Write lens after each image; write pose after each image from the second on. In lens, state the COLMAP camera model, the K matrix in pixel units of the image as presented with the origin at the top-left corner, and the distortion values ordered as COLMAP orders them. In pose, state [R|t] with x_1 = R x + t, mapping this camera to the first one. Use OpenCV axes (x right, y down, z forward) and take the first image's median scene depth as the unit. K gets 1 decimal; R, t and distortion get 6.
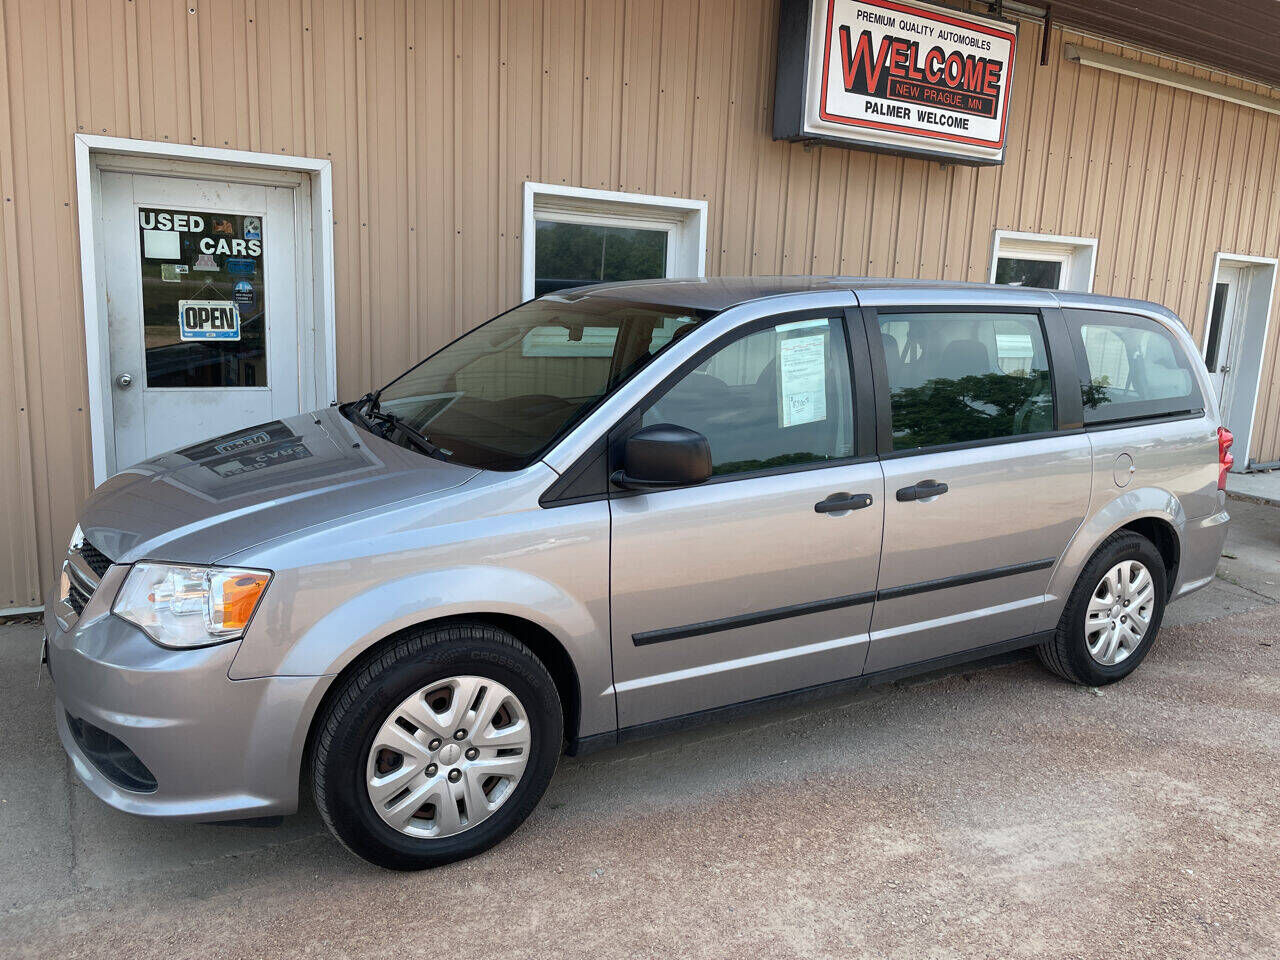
lens RADIAL K [[986.8, 0, 640.4], [0, 986.8, 472.0], [0, 0, 1]] dist [0.072336, -0.096923]
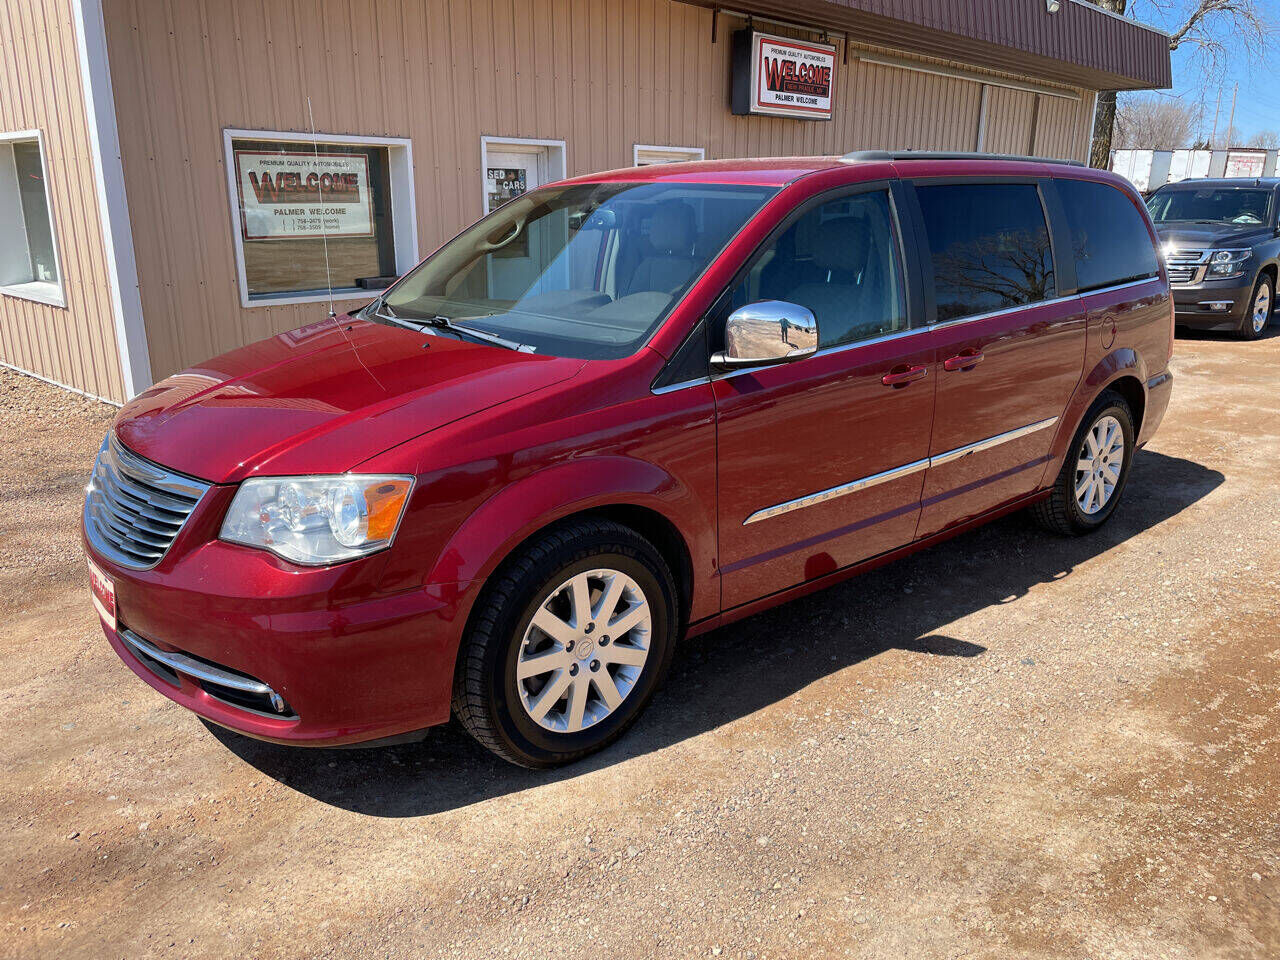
lens RADIAL K [[986.8, 0, 636.7], [0, 986.8, 475.0], [0, 0, 1]] dist [0.072336, -0.096923]
pose [[0.958797, -0.111728, 0.261201, -0.631312], [0.081119, 0.988810, 0.125198, 0.104501], [-0.272266, -0.098851, 0.957131, -0.881735]]
